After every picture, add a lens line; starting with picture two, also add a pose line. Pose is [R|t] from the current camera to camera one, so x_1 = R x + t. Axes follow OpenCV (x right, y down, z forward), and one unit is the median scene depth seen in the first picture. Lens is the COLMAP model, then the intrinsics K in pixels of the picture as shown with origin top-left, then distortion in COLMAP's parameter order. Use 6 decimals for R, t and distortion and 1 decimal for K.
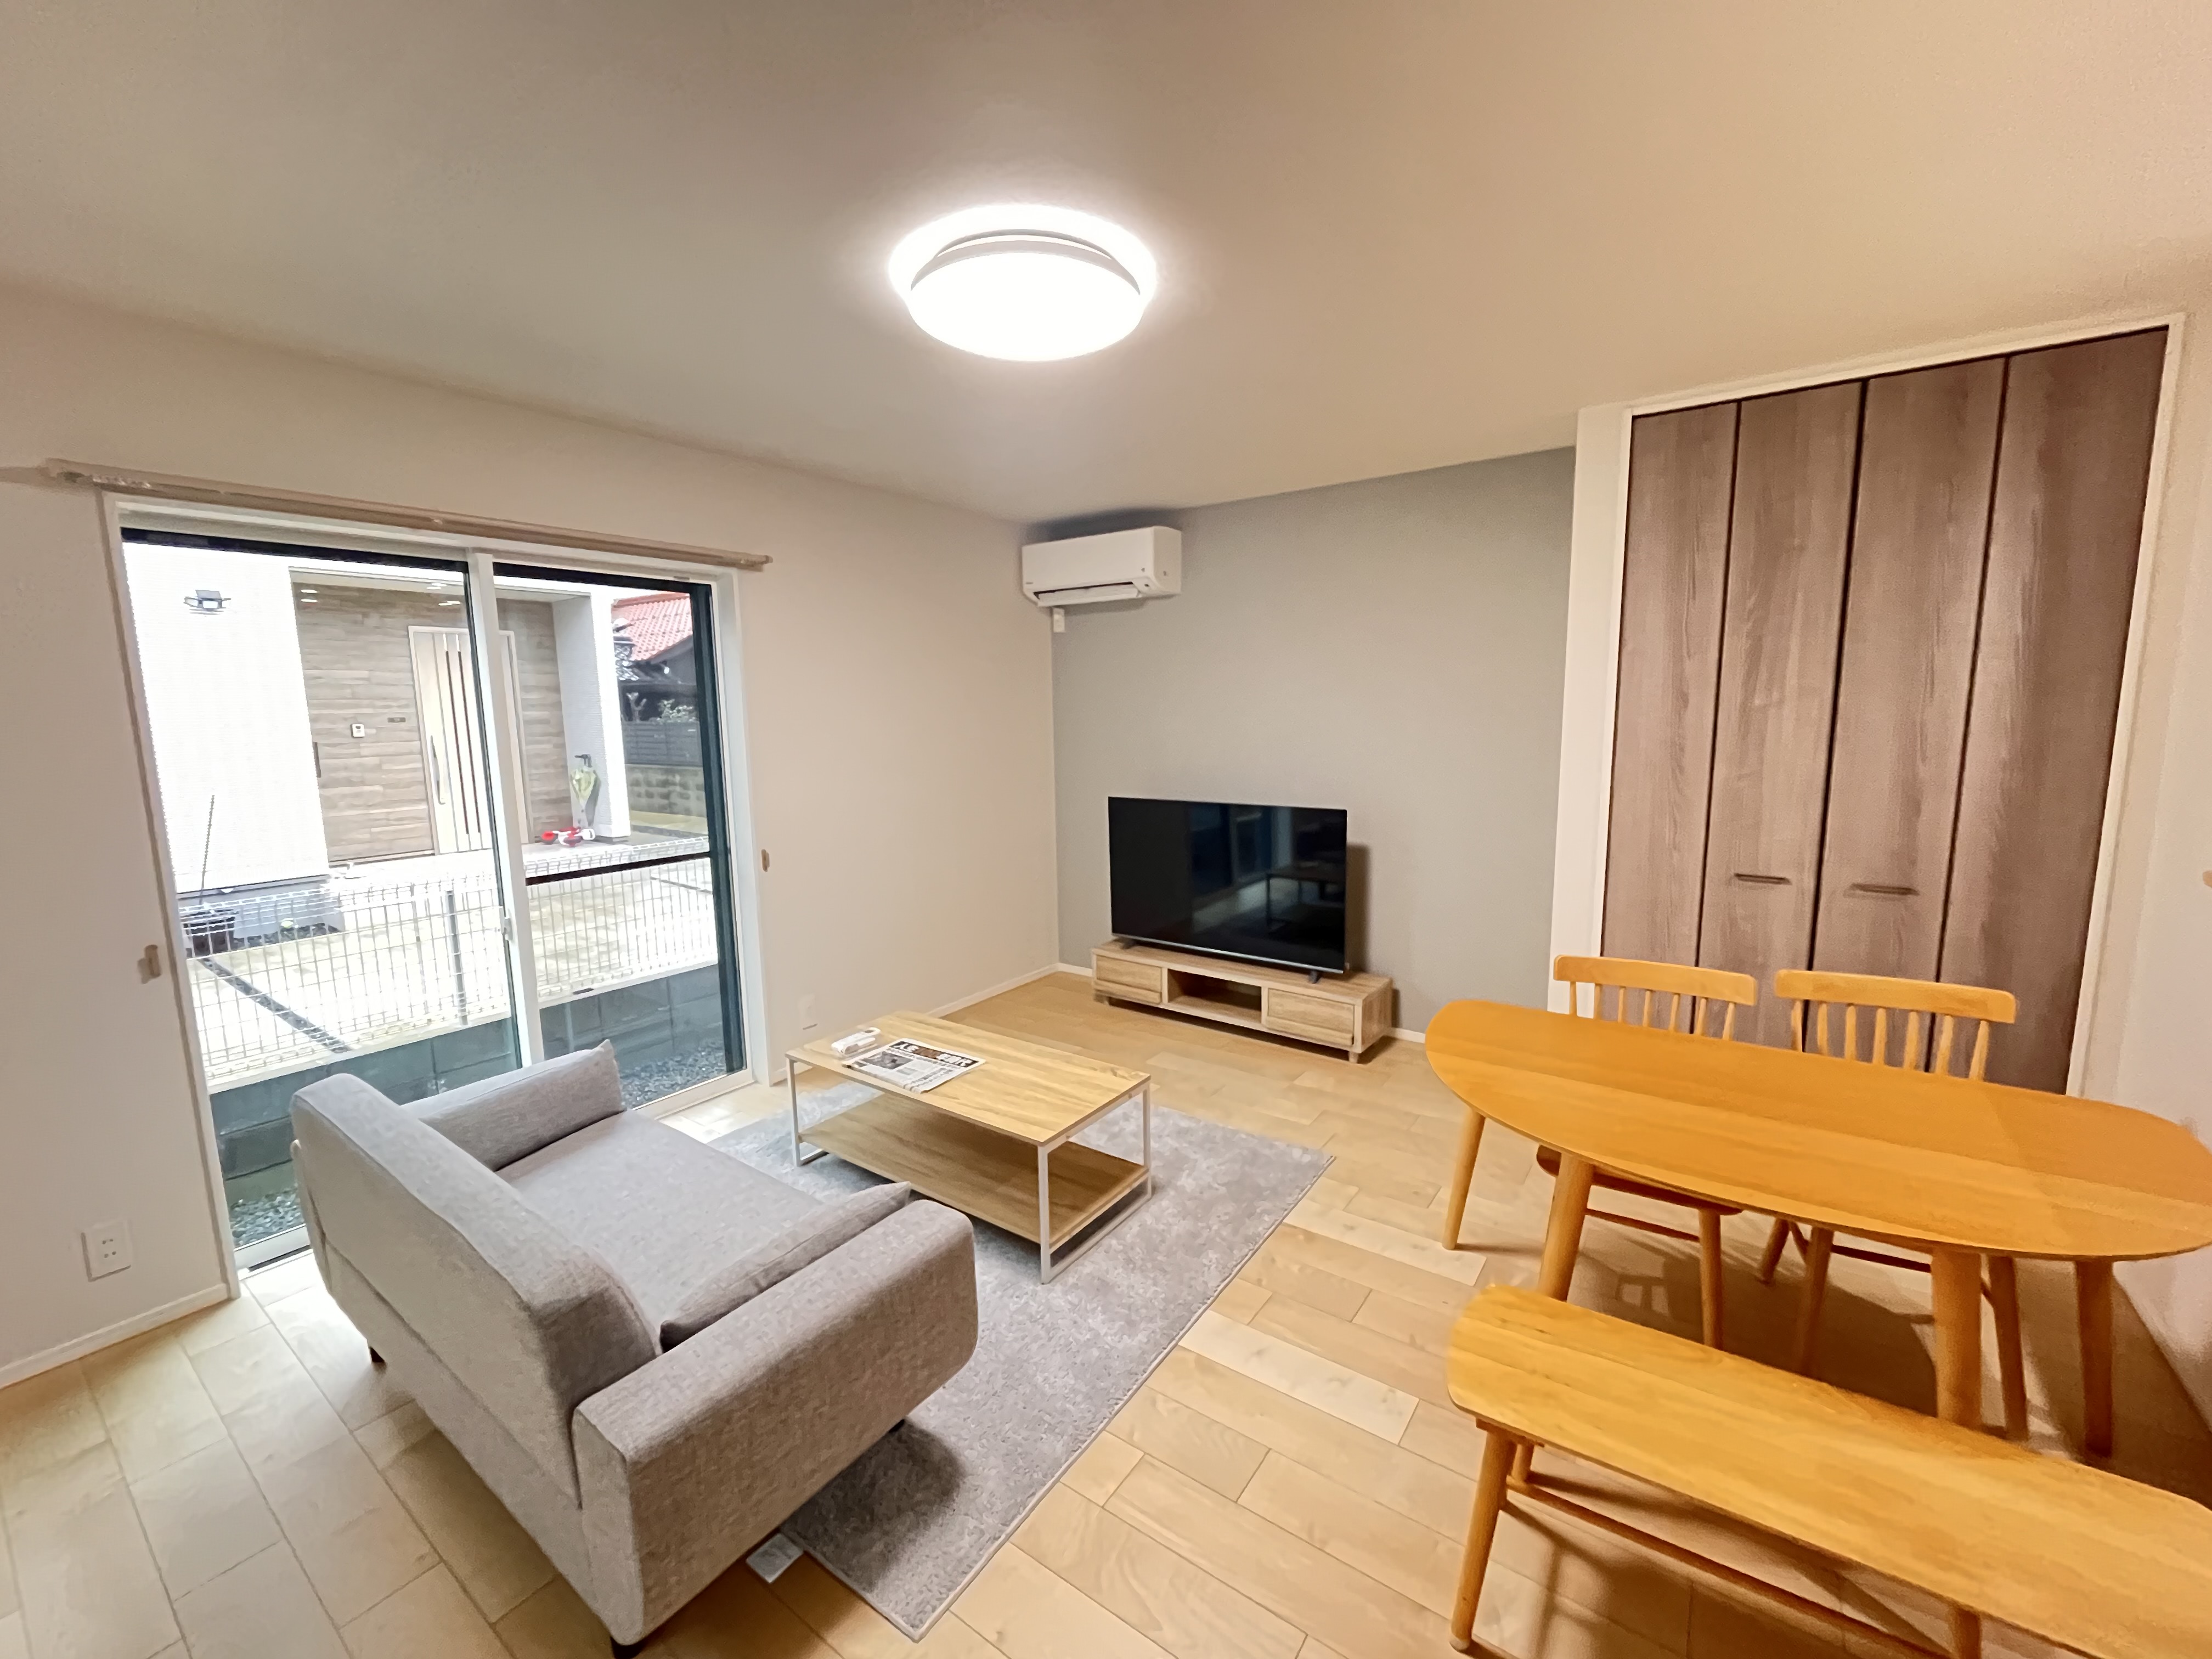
lens RADIAL K [[901.2, 0, 1104.6], [0, 901.2, 828.9], [0, 0, 1]] dist [-0.000288, 0.000060]
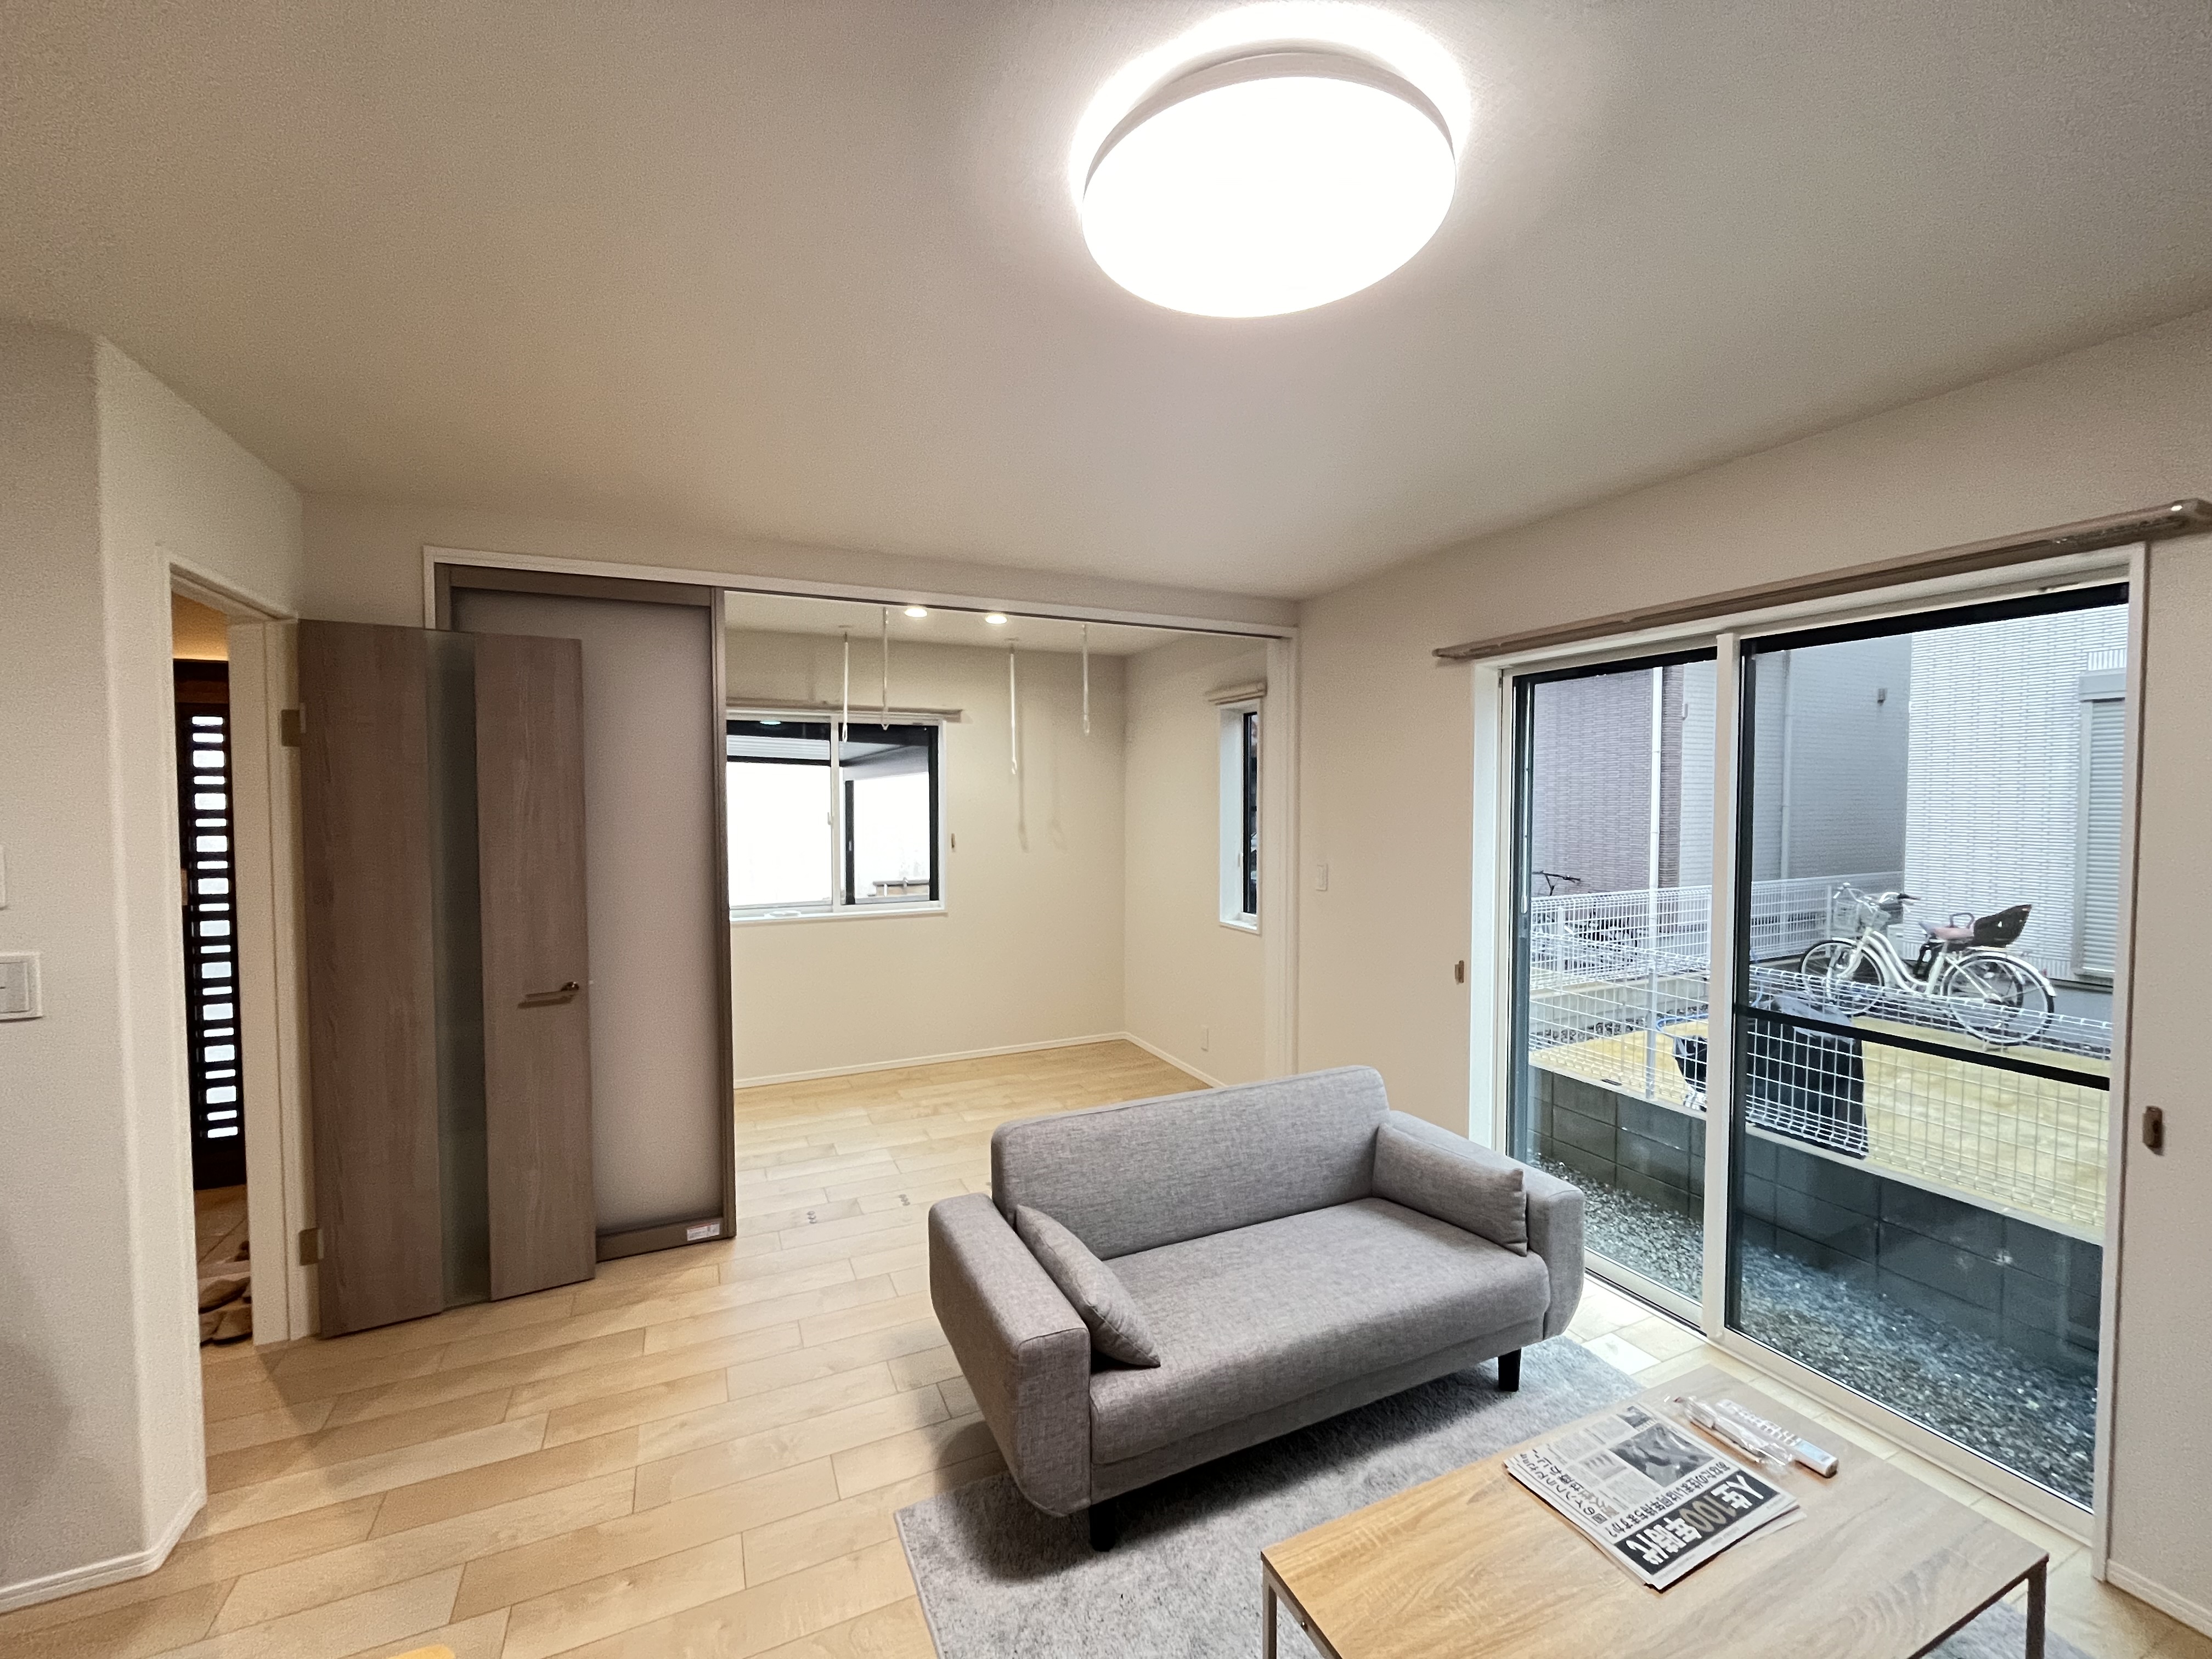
lens RADIAL K [[901.2, 0, 1104.6], [0, 901.2, 828.9], [0, 0, 1]] dist [-0.000288, 0.000060]
pose [[-0.492016, 0.049823, -0.869159, 0.383670], [-0.108523, 0.987064, 0.118014, -0.148822], [0.863796, 0.152388, -0.480245, 0.897440]]
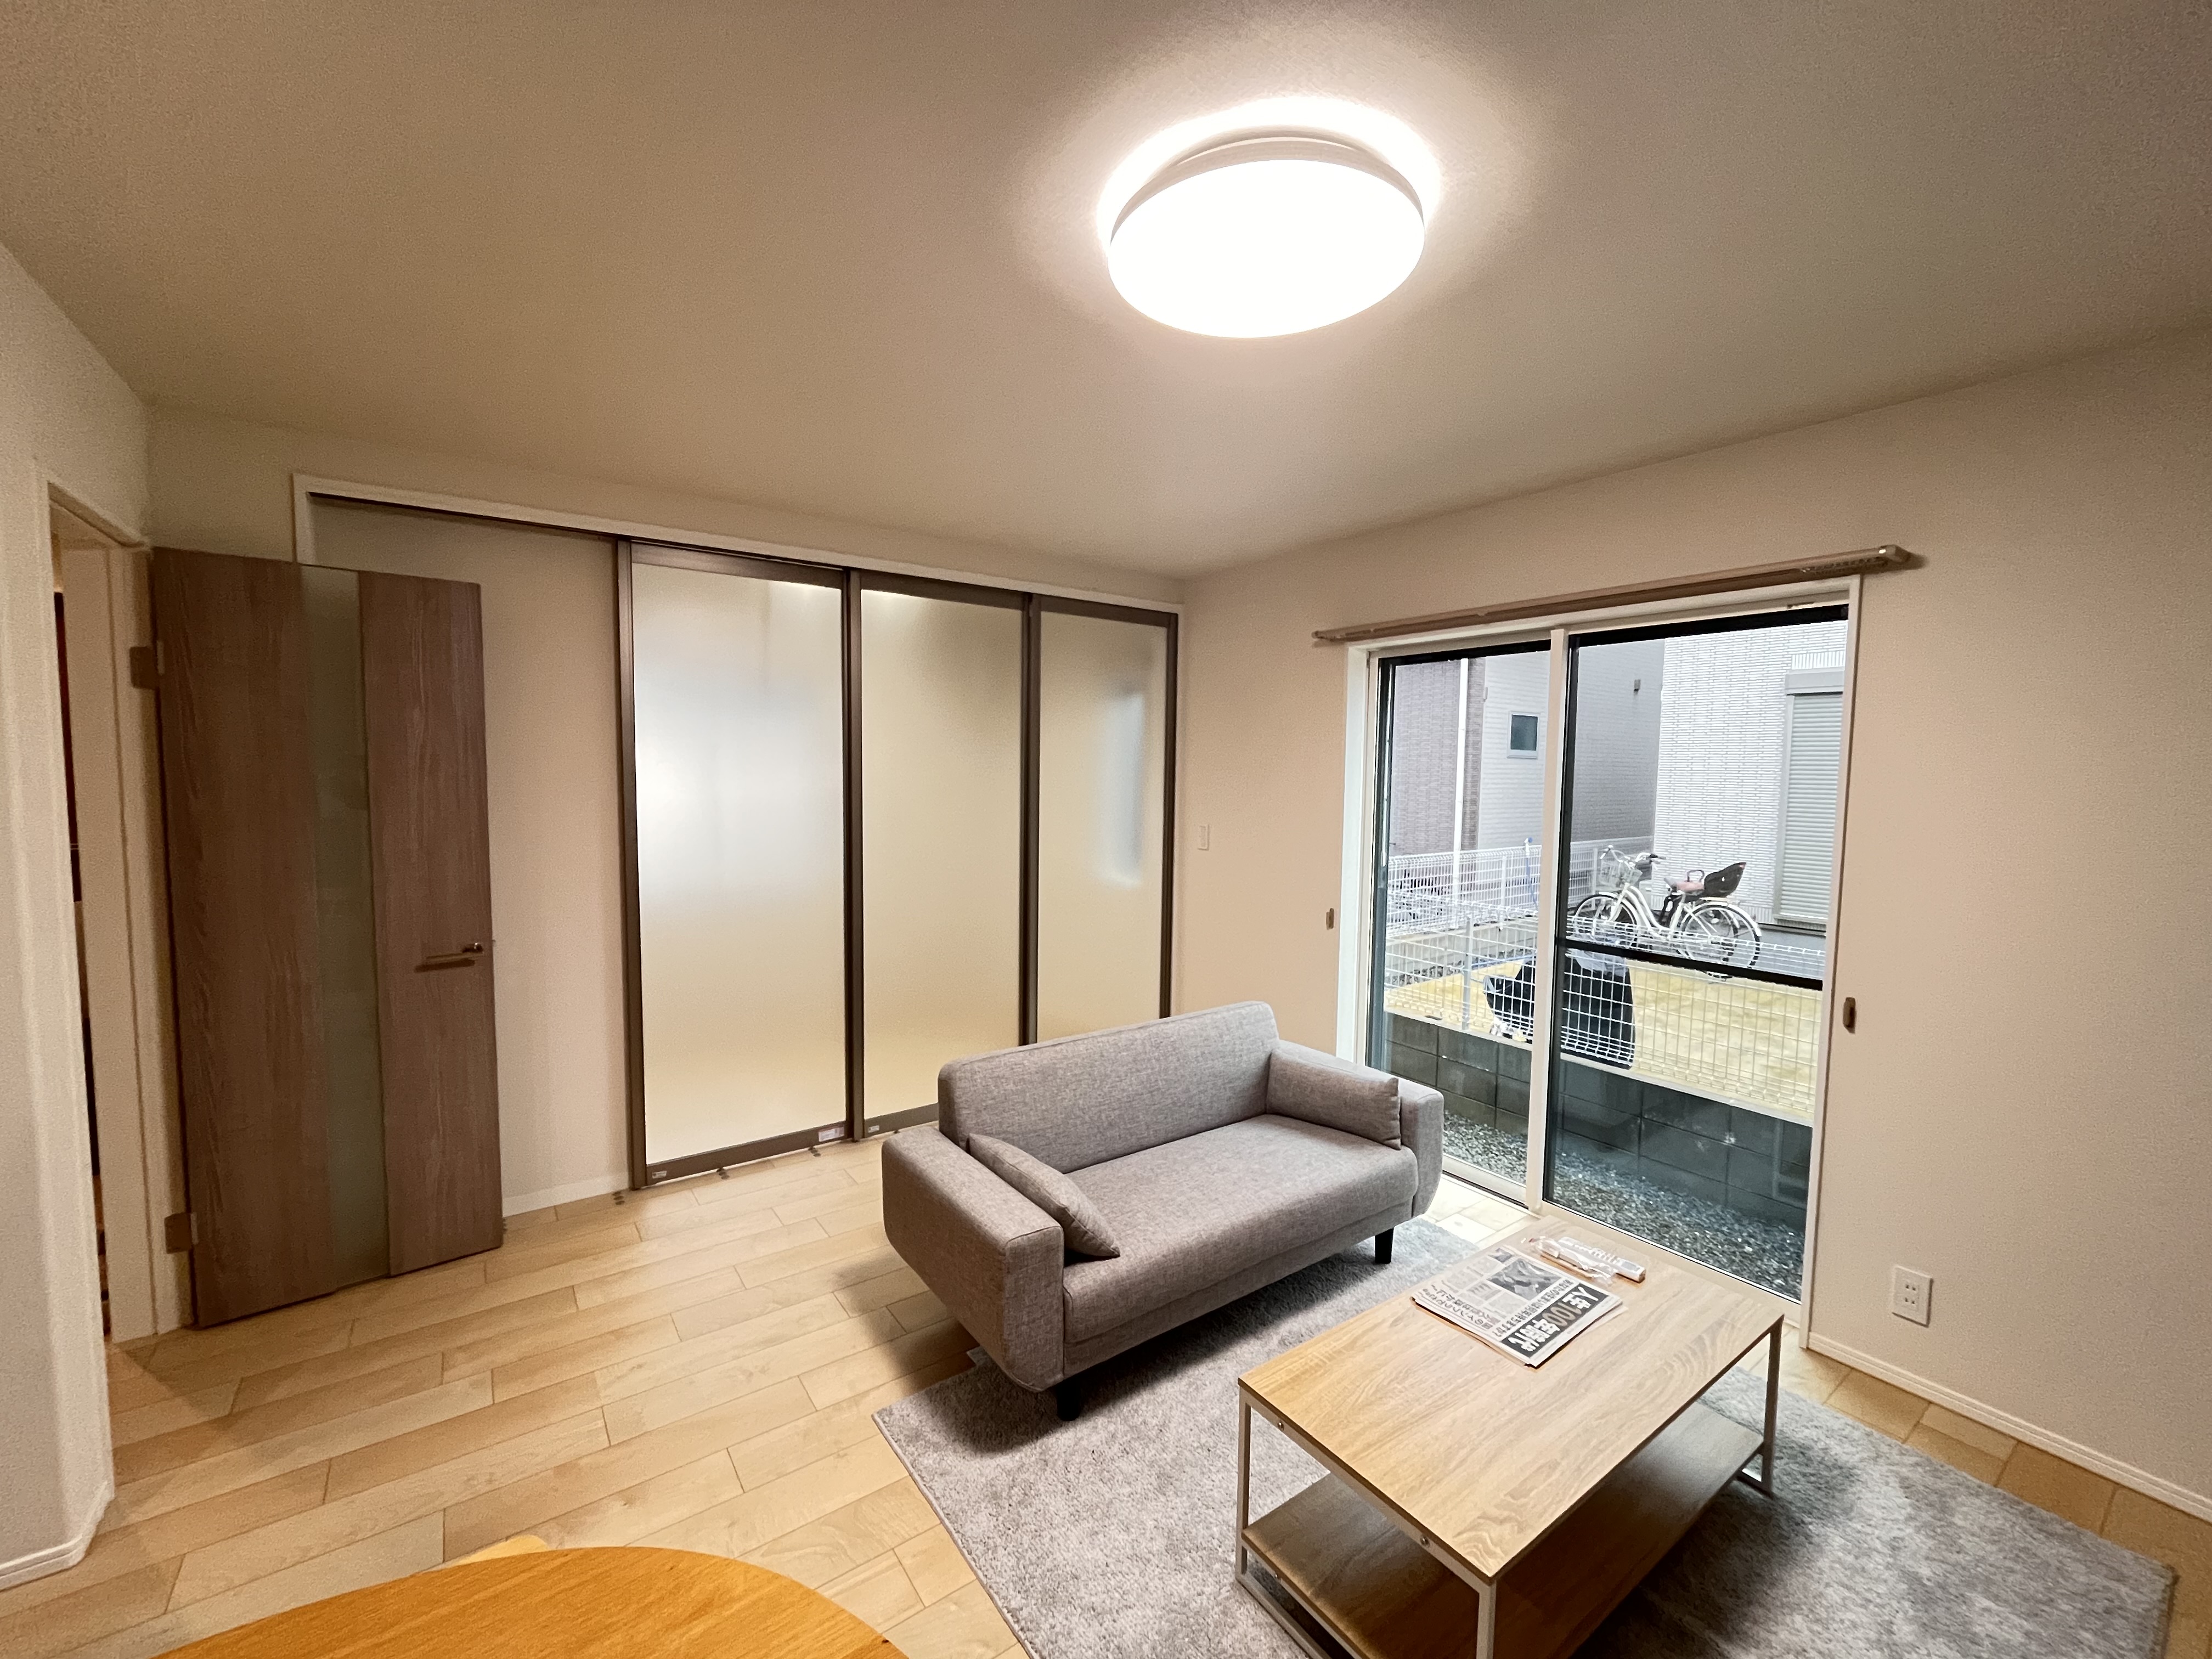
lens RADIAL K [[901.2, 0, 1104.6], [0, 901.2, 828.9], [0, 0, 1]] dist [-0.000288, 0.000060]
pose [[-0.320611, 0.079167, -0.943897, 0.493889], [-0.135251, 0.982464, 0.128342, -0.133085], [0.937505, 0.168810, -0.304282, 0.834012]]
